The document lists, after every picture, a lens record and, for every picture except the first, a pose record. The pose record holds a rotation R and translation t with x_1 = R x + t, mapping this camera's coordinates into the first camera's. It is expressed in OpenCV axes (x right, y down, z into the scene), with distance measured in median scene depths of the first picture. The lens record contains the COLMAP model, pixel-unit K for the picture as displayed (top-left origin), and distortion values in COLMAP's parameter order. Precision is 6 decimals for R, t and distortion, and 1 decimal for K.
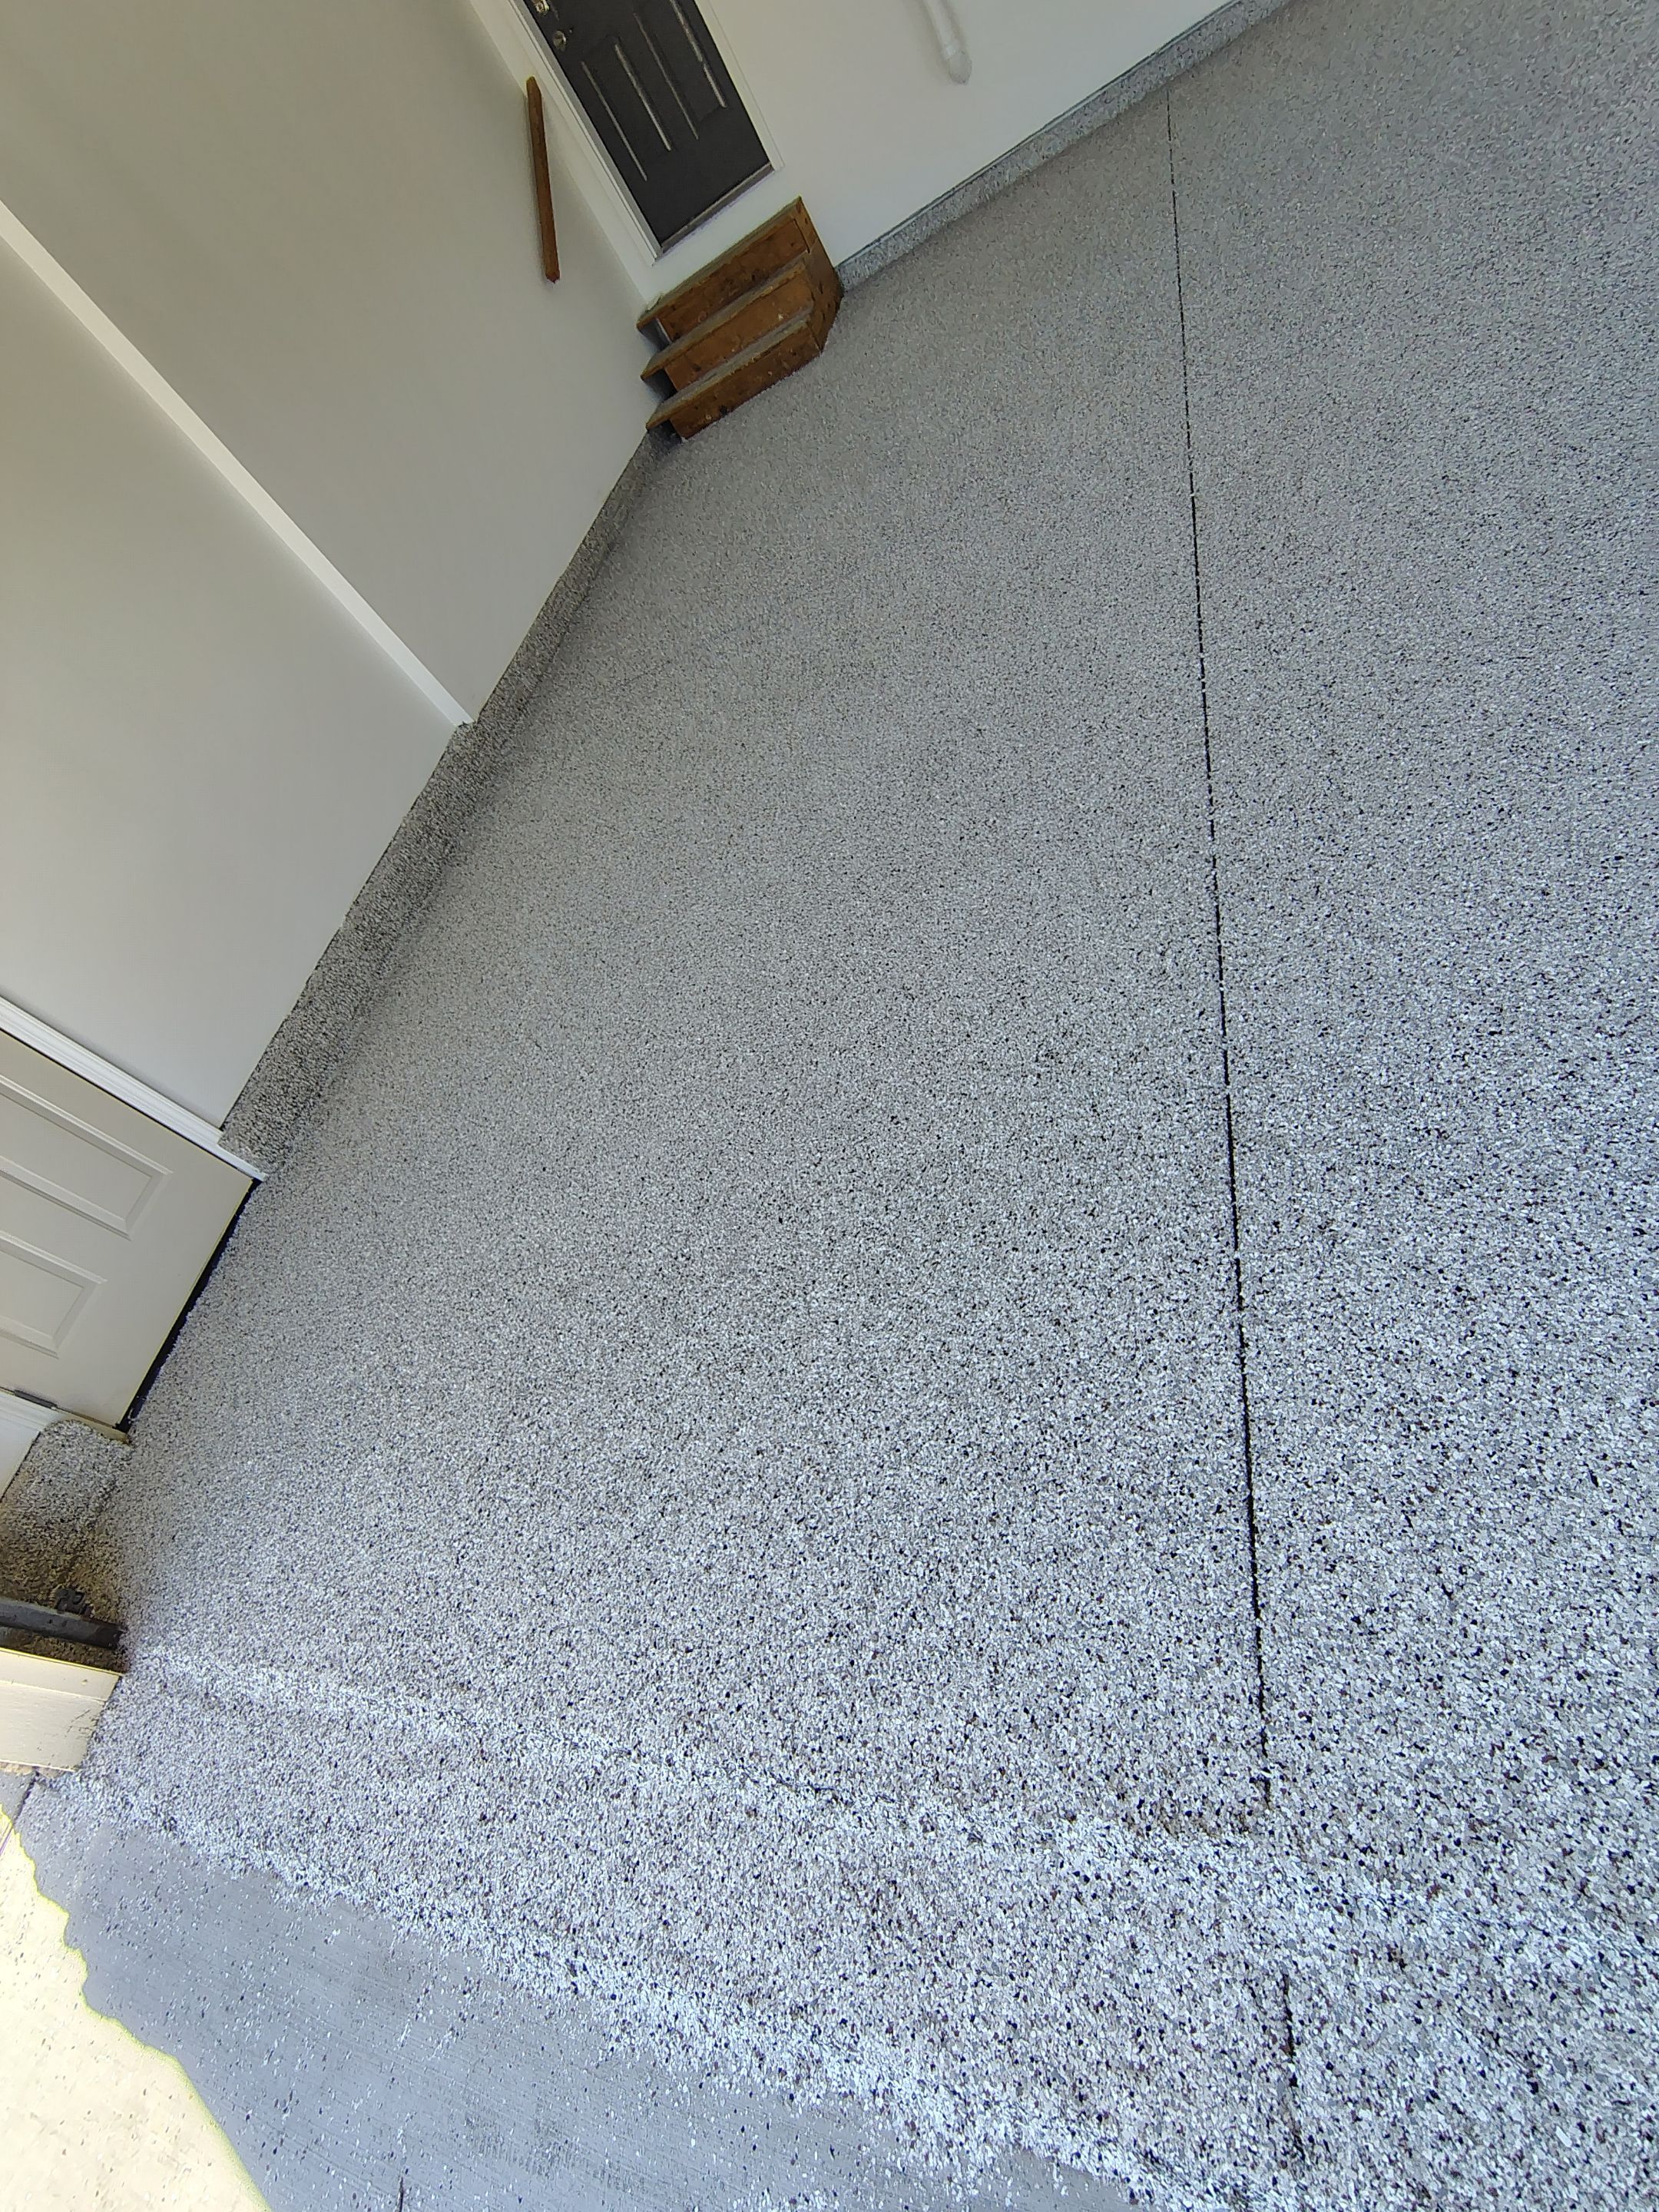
lens RADIAL K [[1041.9, 0, 822.1], [0, 1041.9, 1105.2], [0, 0, 1]] dist [-0.011292, 0.005051]
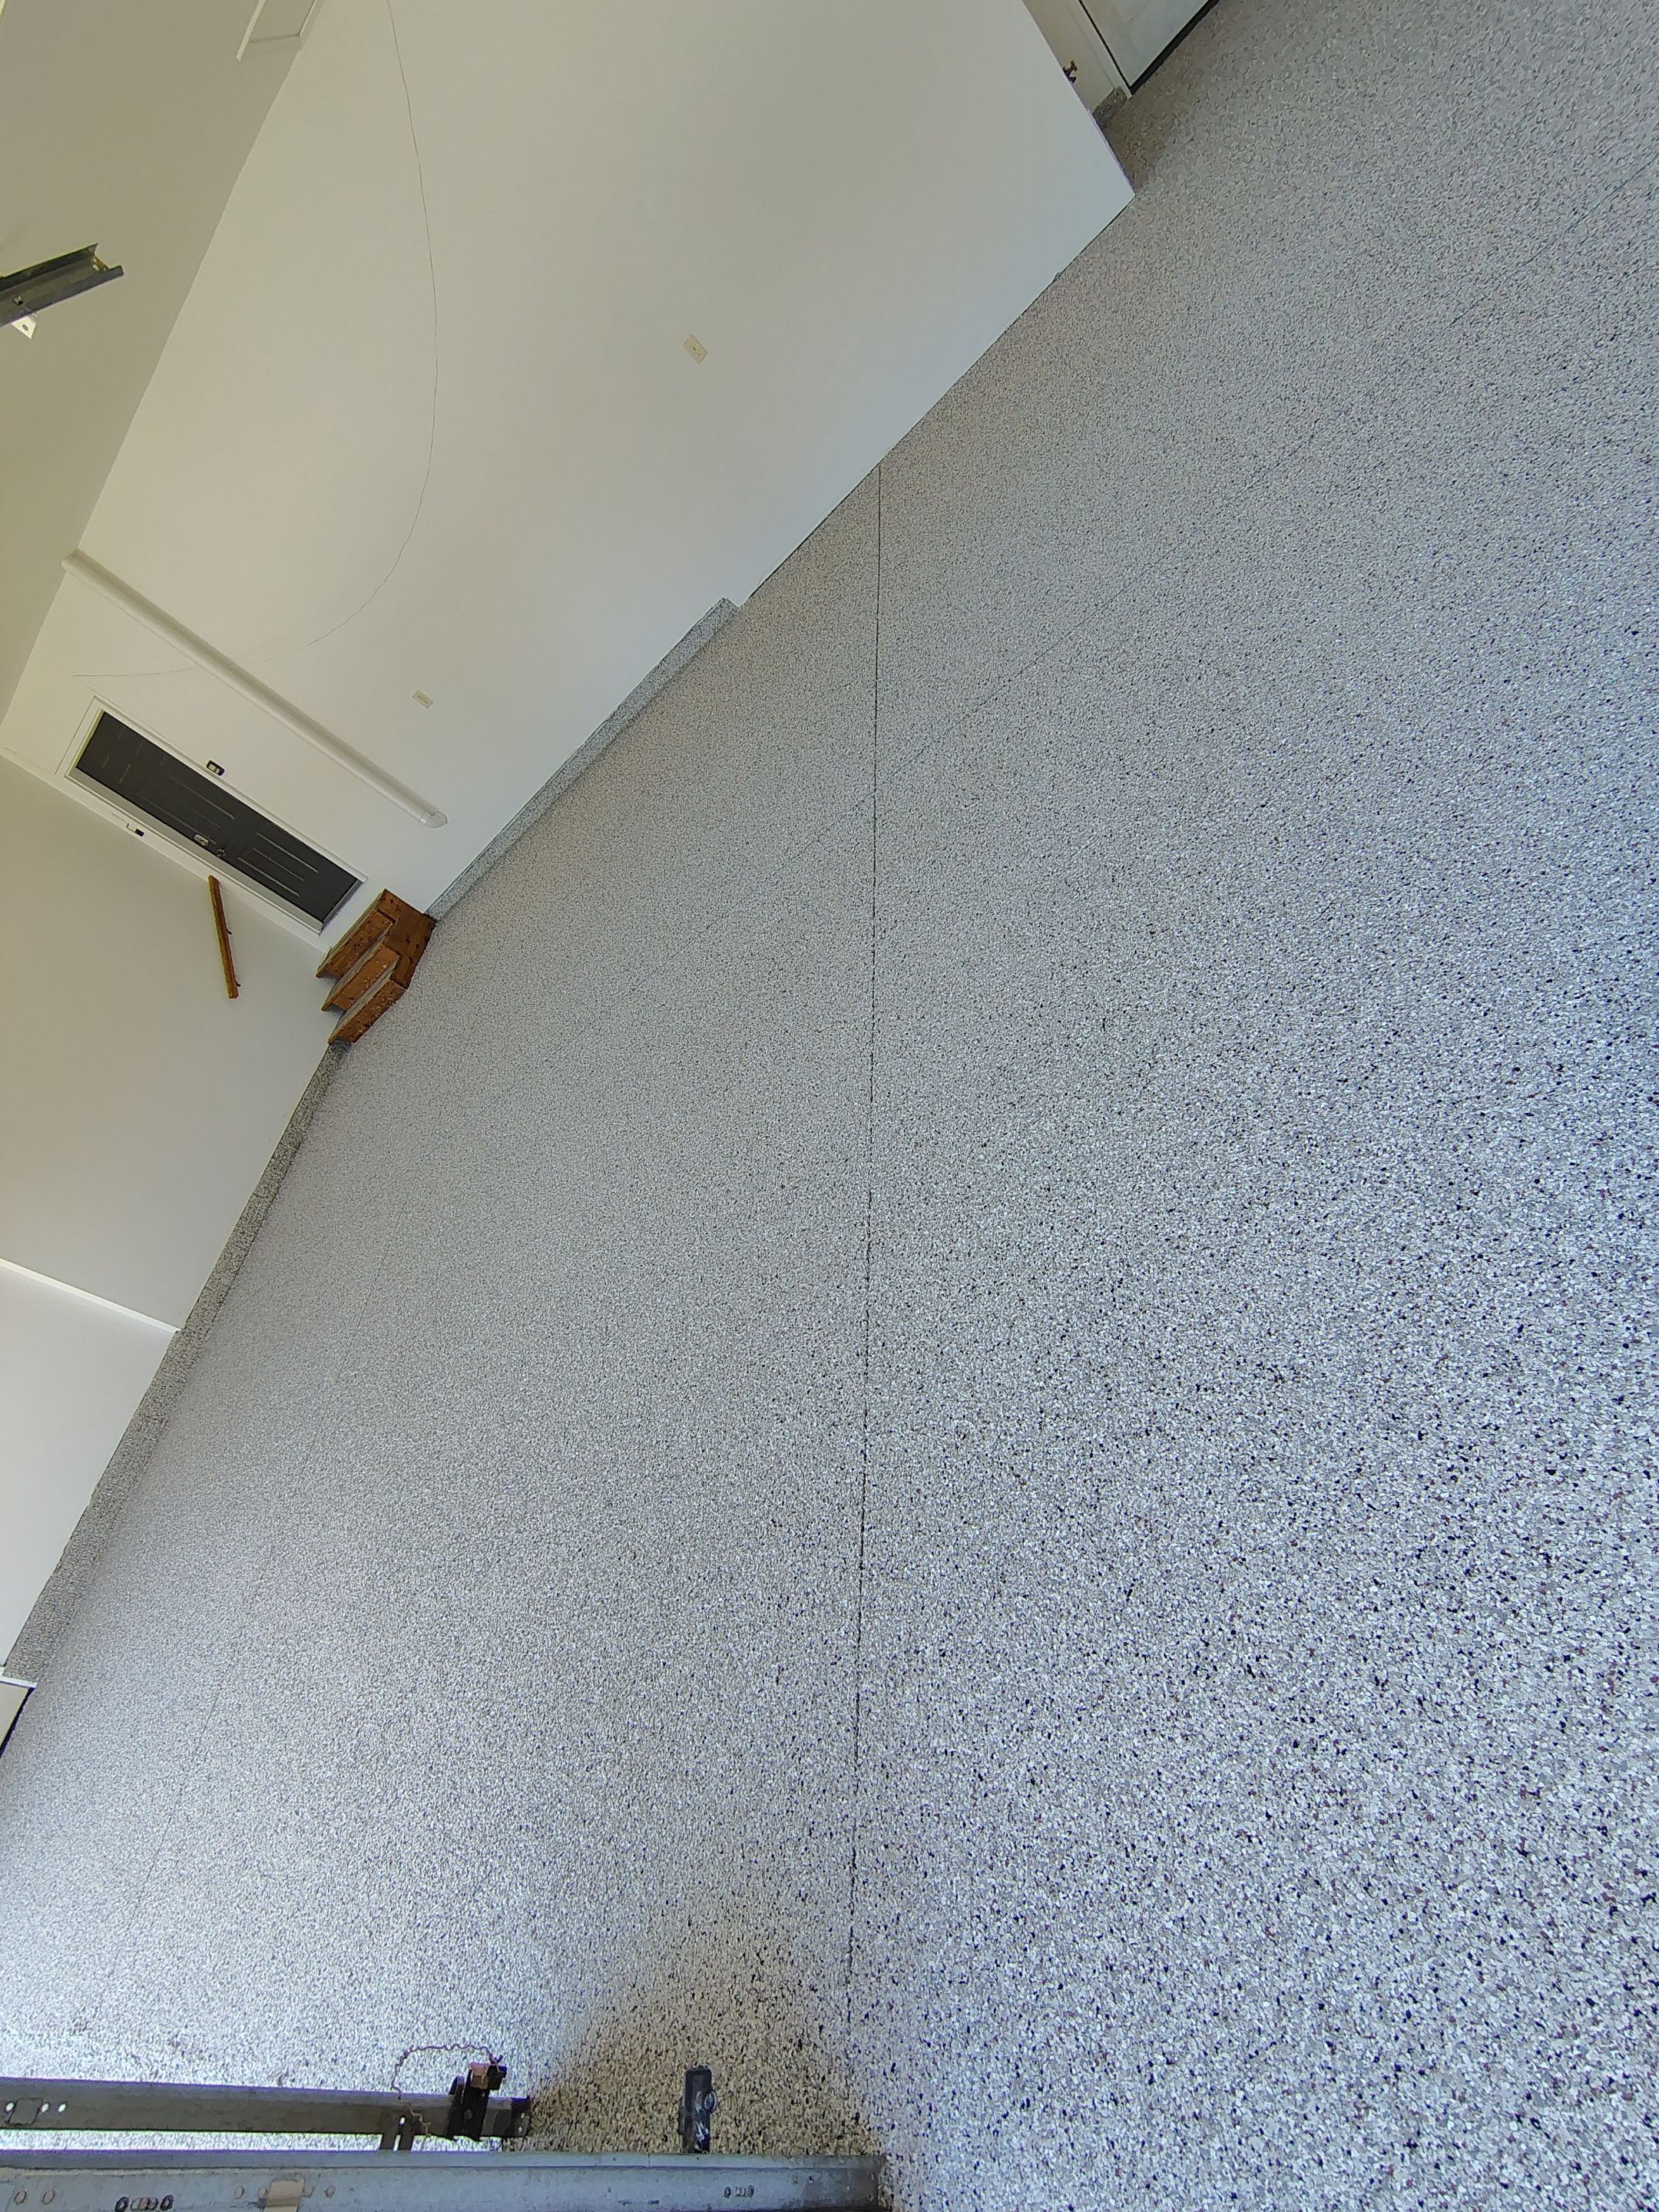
lens RADIAL K [[1041.9, 0, 824.3], [0, 1041.9, 1093.8], [0, 0, 1]] dist [-0.011292, 0.005051]
pose [[0.965207, -0.244983, -0.091424, 2.154407], [0.227936, 0.959602, -0.164953, -0.561271], [0.128141, 0.138375, 0.982055, -1.266736]]
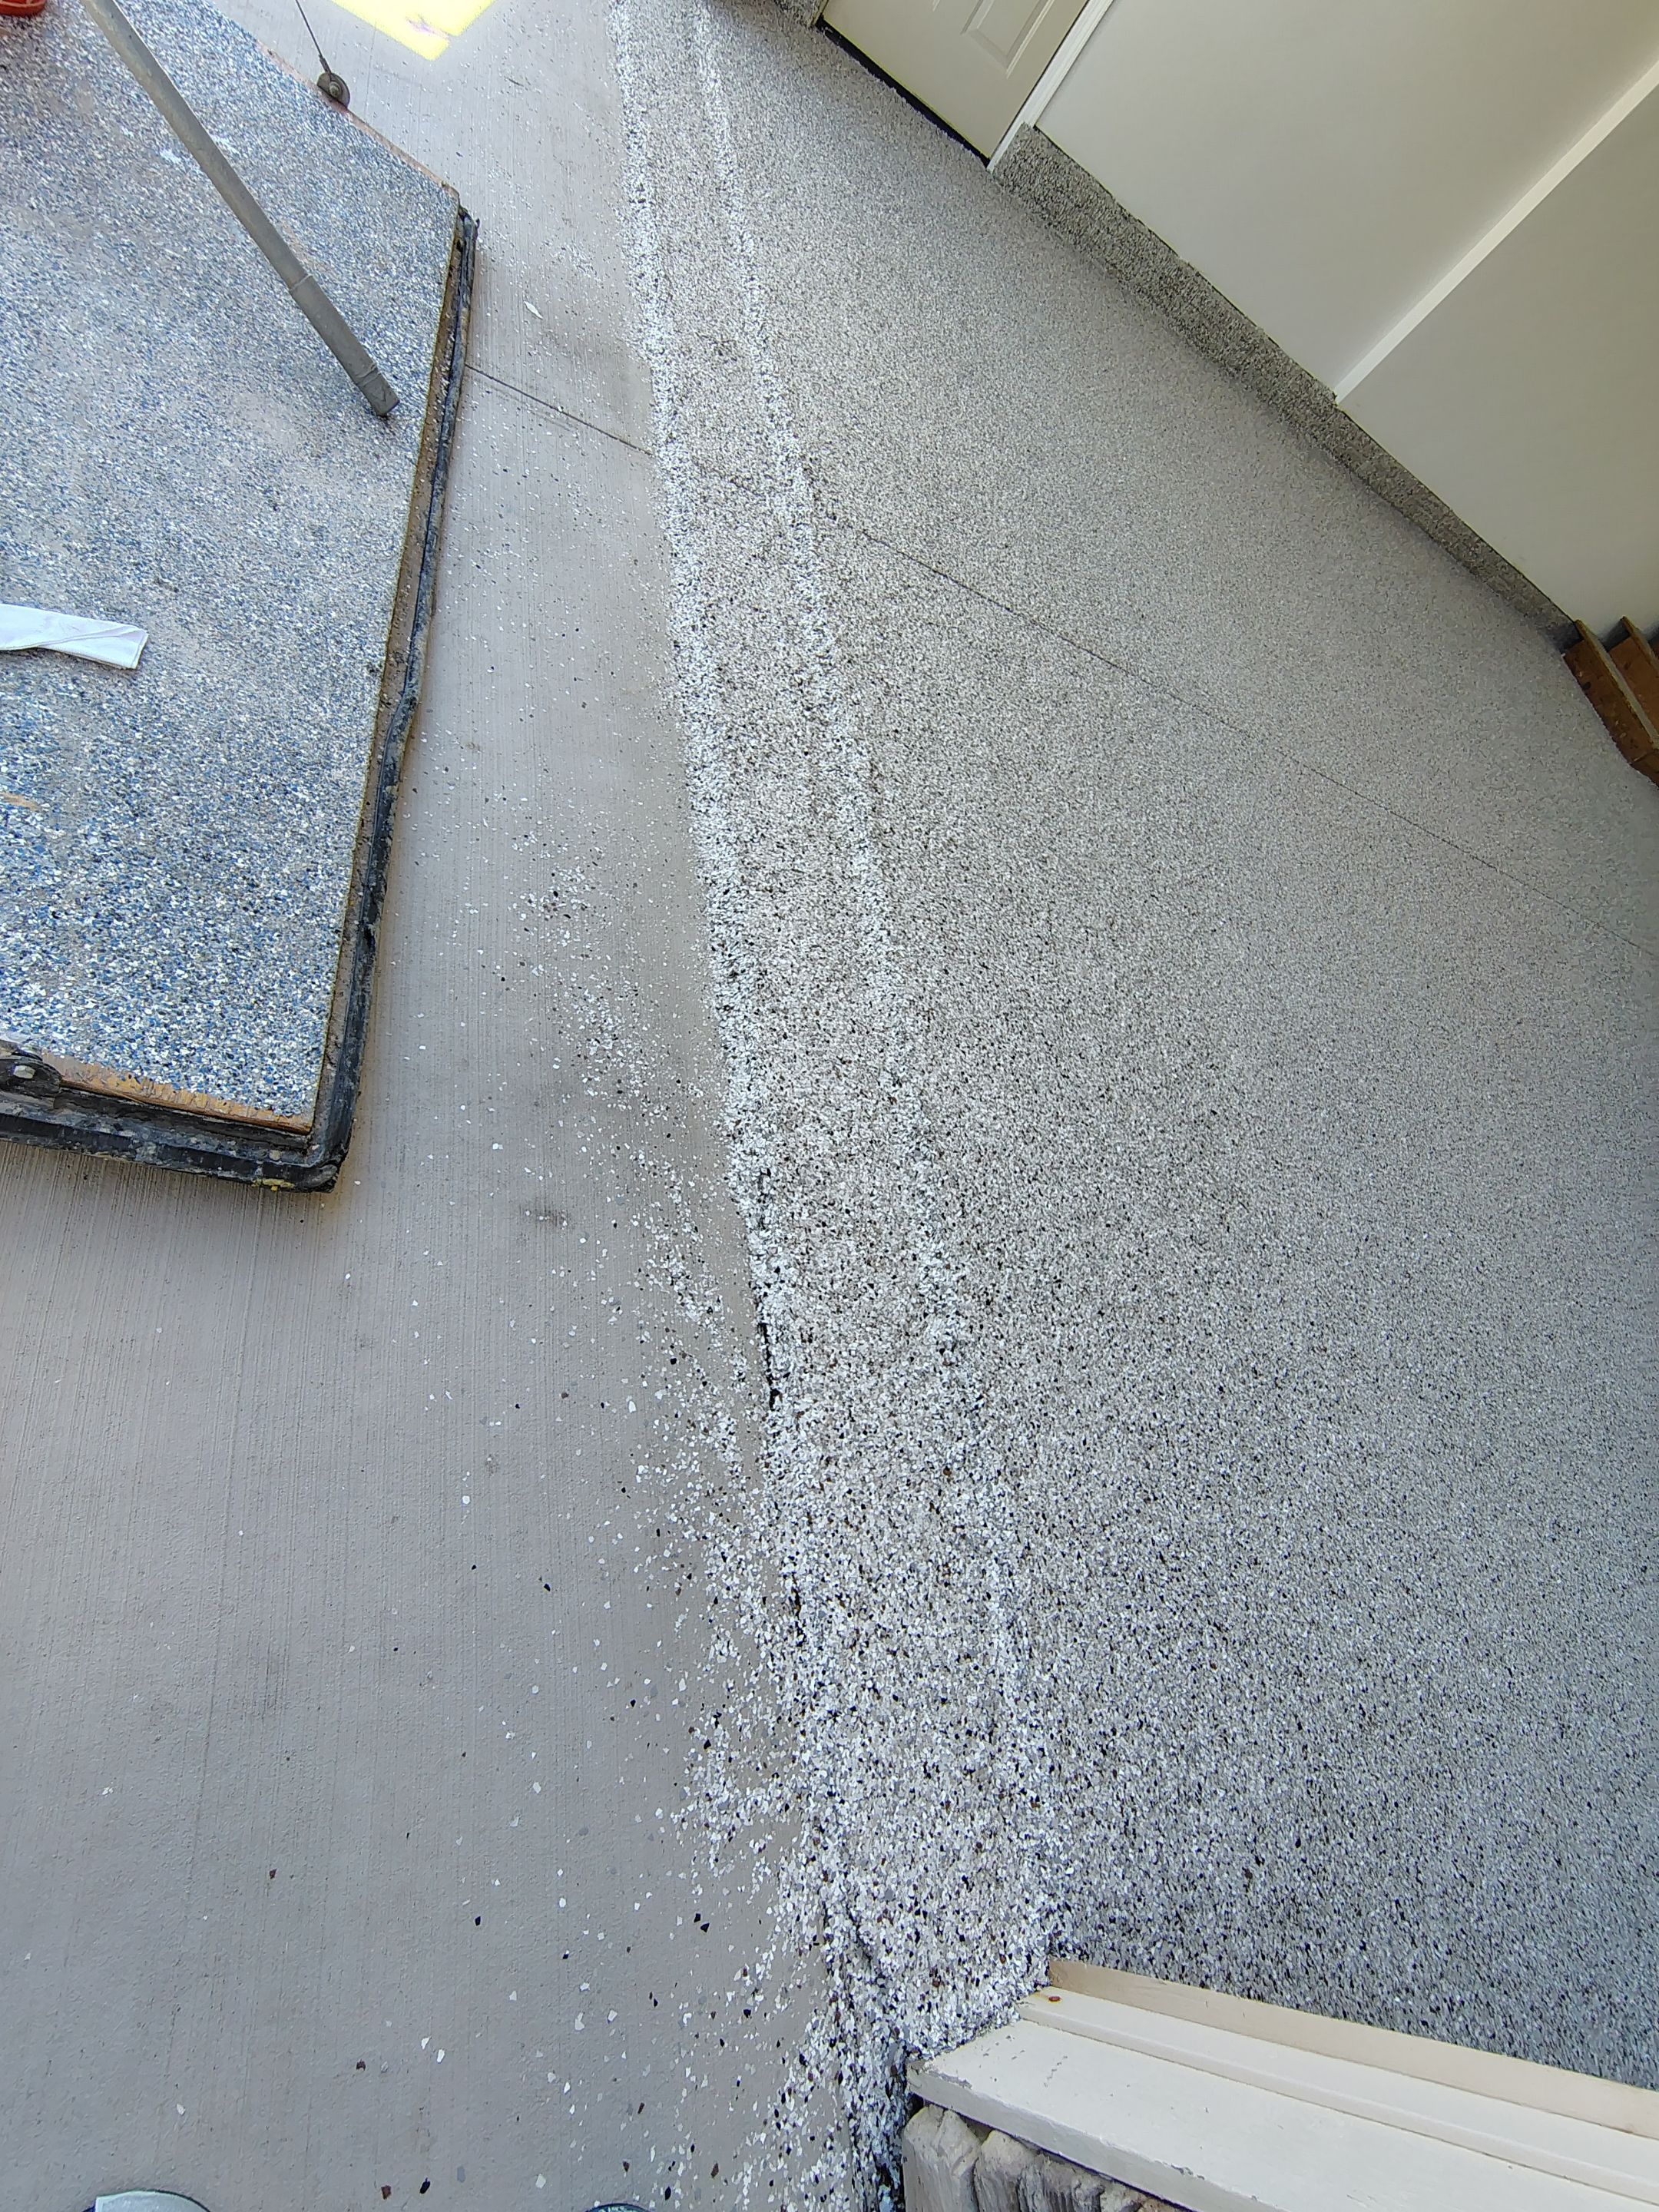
lens RADIAL K [[1041.9, 0, 836.0], [0, 1041.9, 1107.4], [0, 0, 1]] dist [-0.011292, 0.005051]
pose [[-0.014063, 0.995062, 0.098251, 0.869660], [-0.999559, -0.016562, 0.024665, 0.388236], [0.026171, -0.097861, 0.994856, -0.654622]]
